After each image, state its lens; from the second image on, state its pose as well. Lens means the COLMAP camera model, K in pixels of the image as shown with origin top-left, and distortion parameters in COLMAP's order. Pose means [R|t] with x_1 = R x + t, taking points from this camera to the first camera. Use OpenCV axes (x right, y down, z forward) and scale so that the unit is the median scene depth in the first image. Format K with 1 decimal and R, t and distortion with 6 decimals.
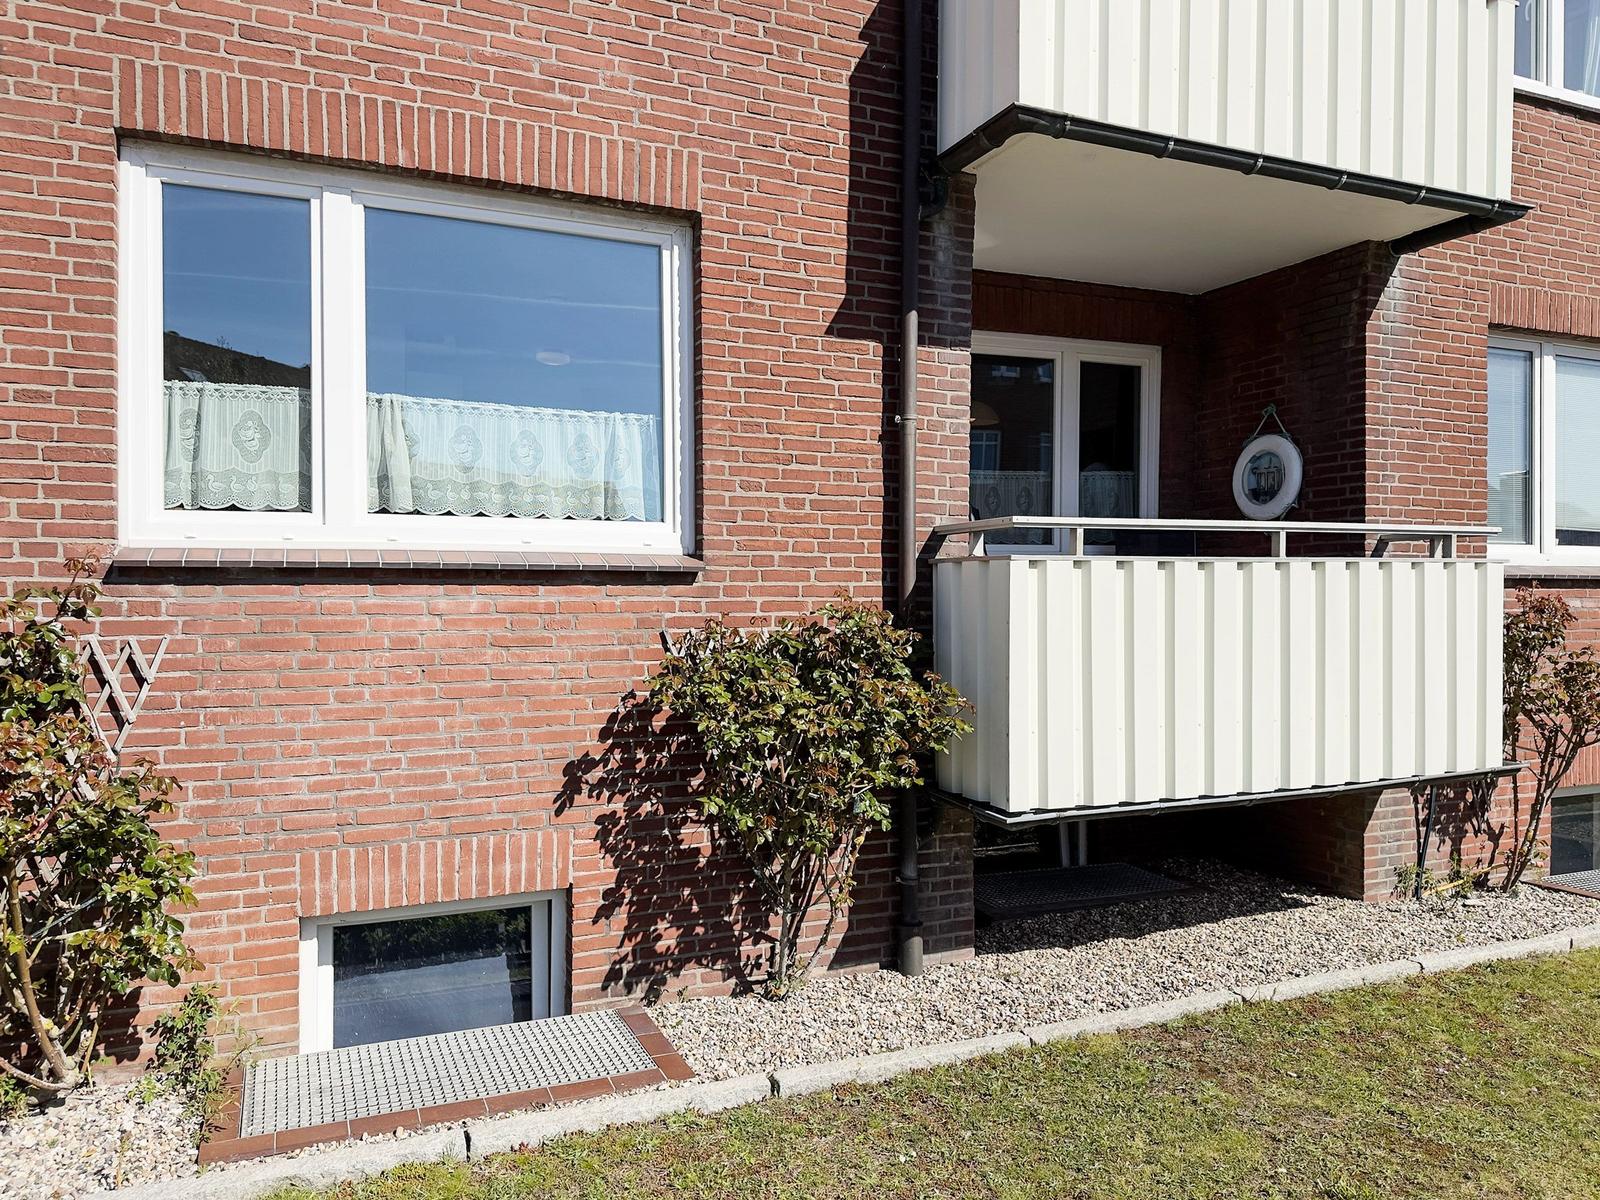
lens RADIAL K [[1149.8, 0, 801.6], [0, 1149.8, 596.1], [0, 0, 1]] dist [0.154970, -0.242552]
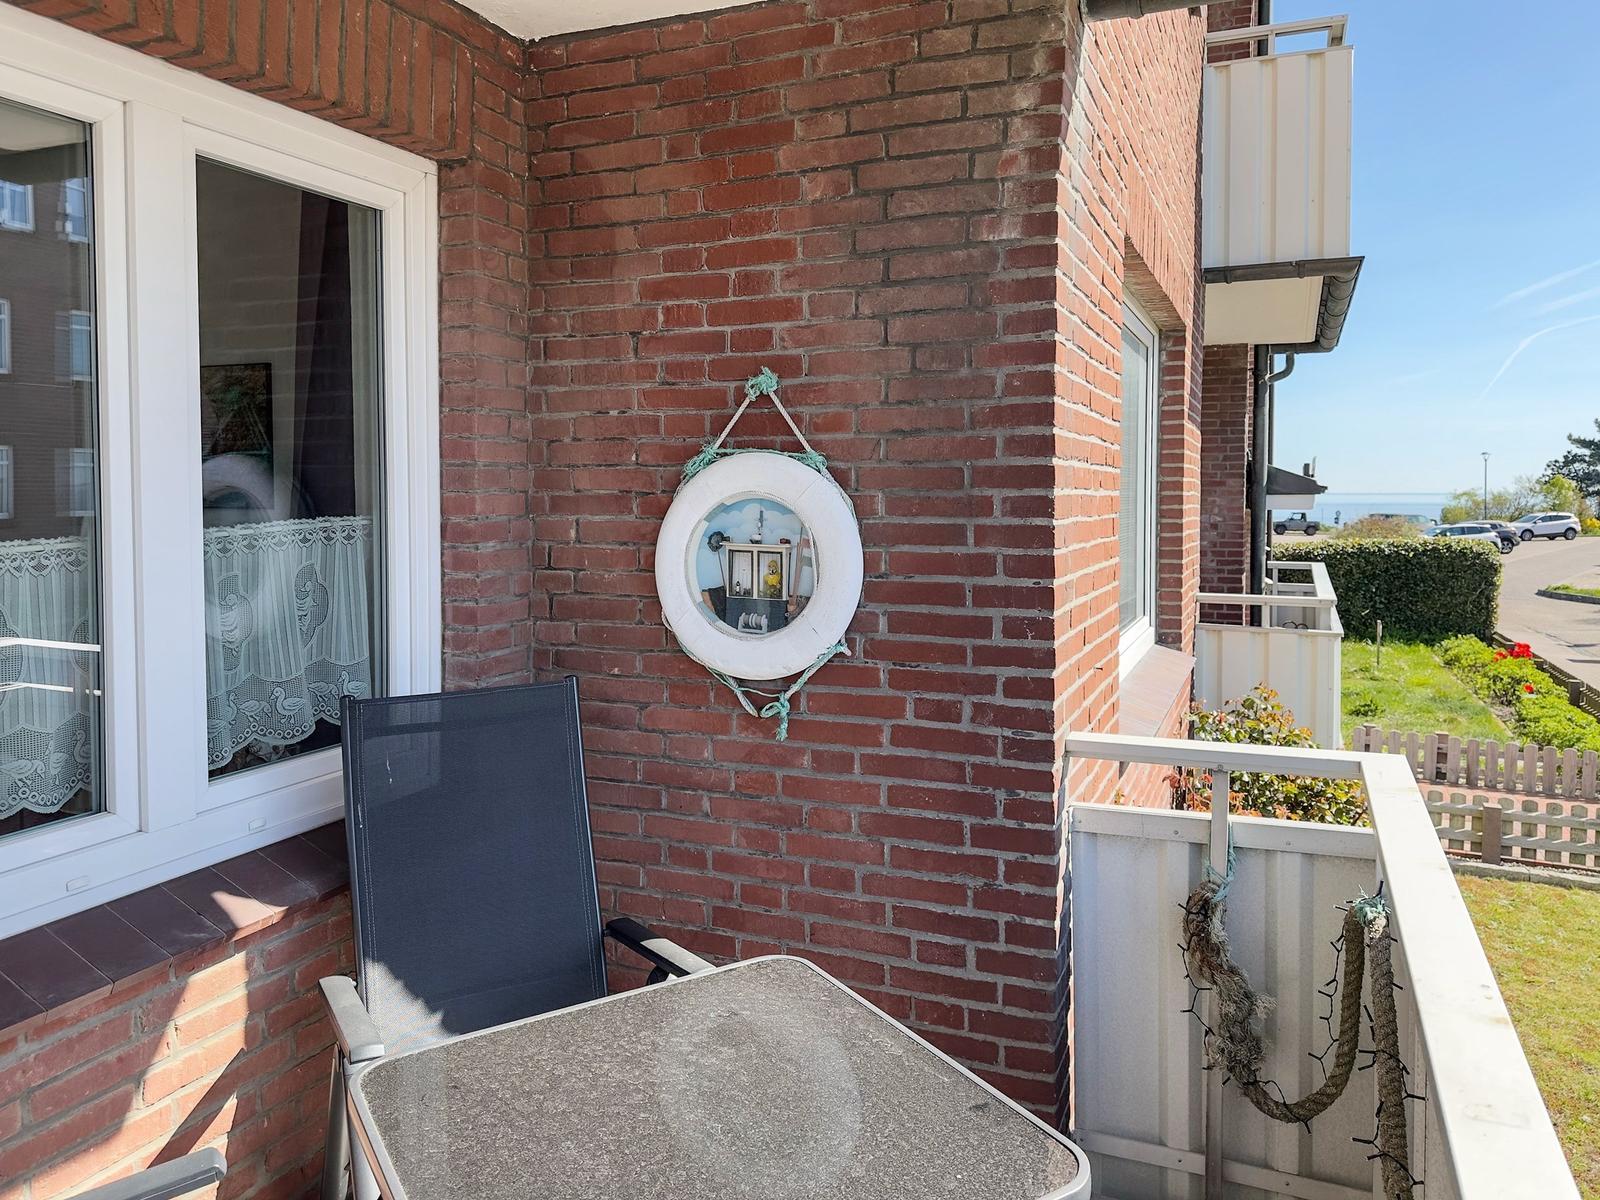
lens RADIAL K [[1156.7, 0, 774.9], [0, 1156.7, 545.7], [0, 0, 1]] dist [0.096308, -0.129543]
pose [[0.739794, -0.032014, 0.672072, 0.213851], [0.003486, 0.999036, 0.043751, -0.172170], [-0.672825, -0.030024, 0.739193, 1.010833]]
